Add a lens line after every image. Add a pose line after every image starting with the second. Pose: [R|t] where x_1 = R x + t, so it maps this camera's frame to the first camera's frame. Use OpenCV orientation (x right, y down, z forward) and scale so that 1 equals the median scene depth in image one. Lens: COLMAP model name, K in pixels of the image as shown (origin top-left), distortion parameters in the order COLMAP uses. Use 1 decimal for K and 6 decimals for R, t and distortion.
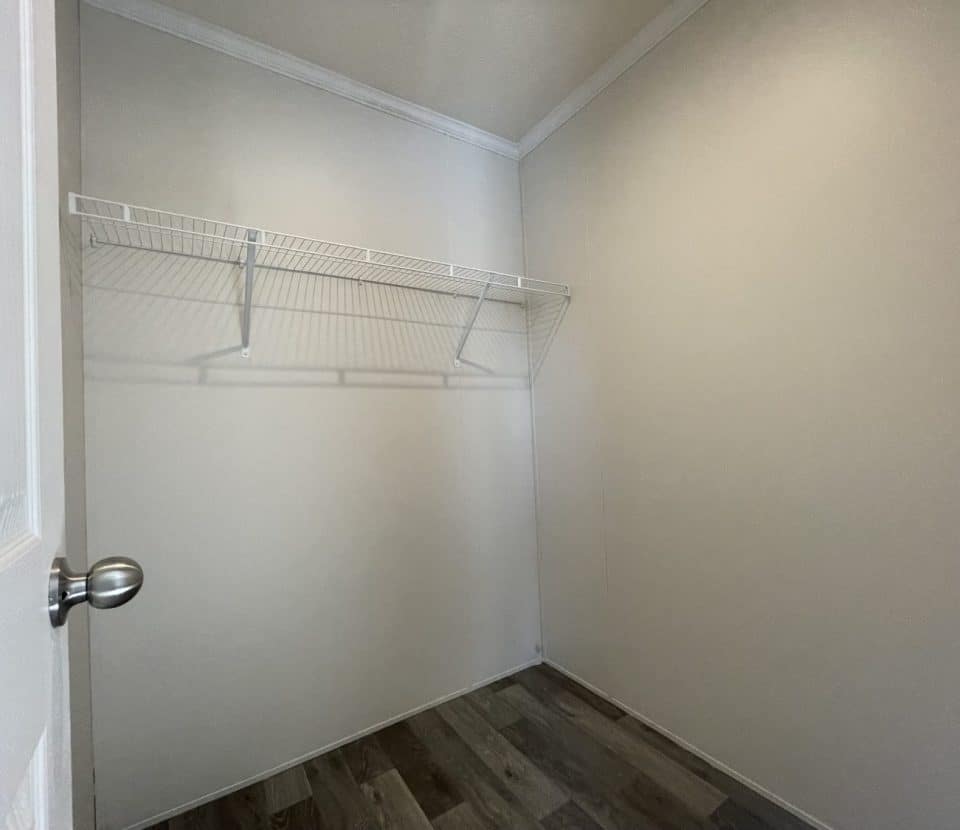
lens RADIAL K [[448.3, 0, 485.8], [0, 448.3, 414.2], [0, 0, 1]] dist [-0.003386, 0.000008]
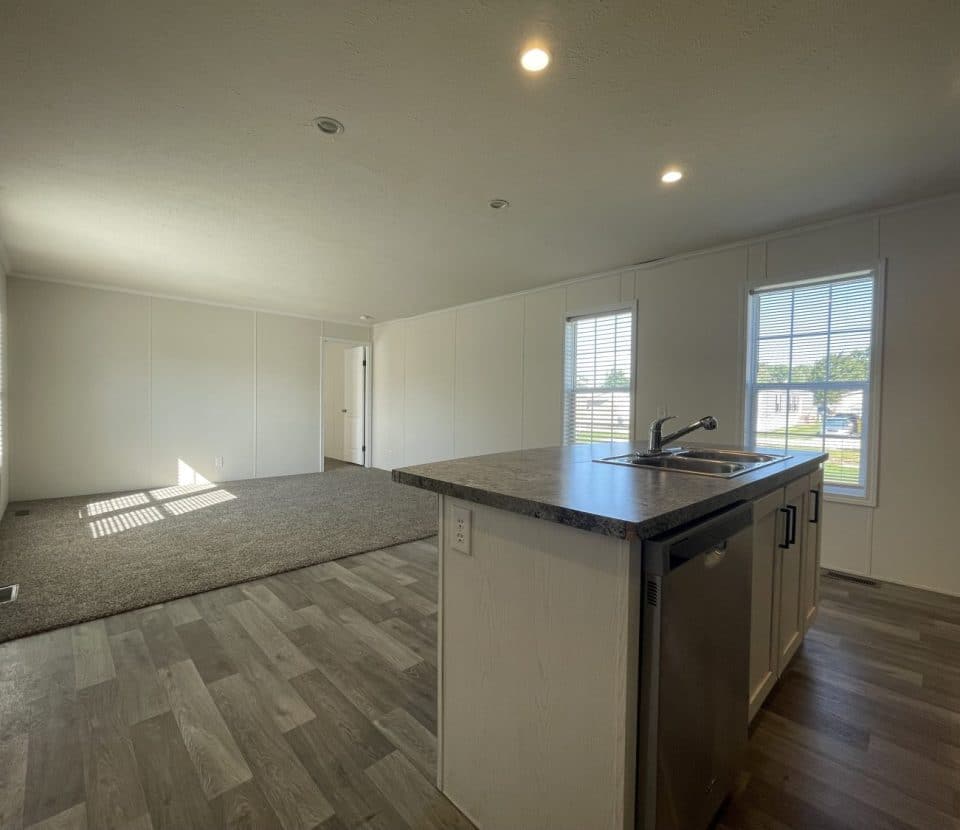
lens RADIAL K [[448.3, 0, 480.3], [0, 448.3, 413.6], [0, 0, 1]] dist [-0.003386, 0.000008]
pose [[0.984540, 0.043011, 0.169795, 0.395240], [-0.052451, 0.997294, 0.051510, -0.047167], [-0.167120, -0.059619, 0.984132, -0.414368]]
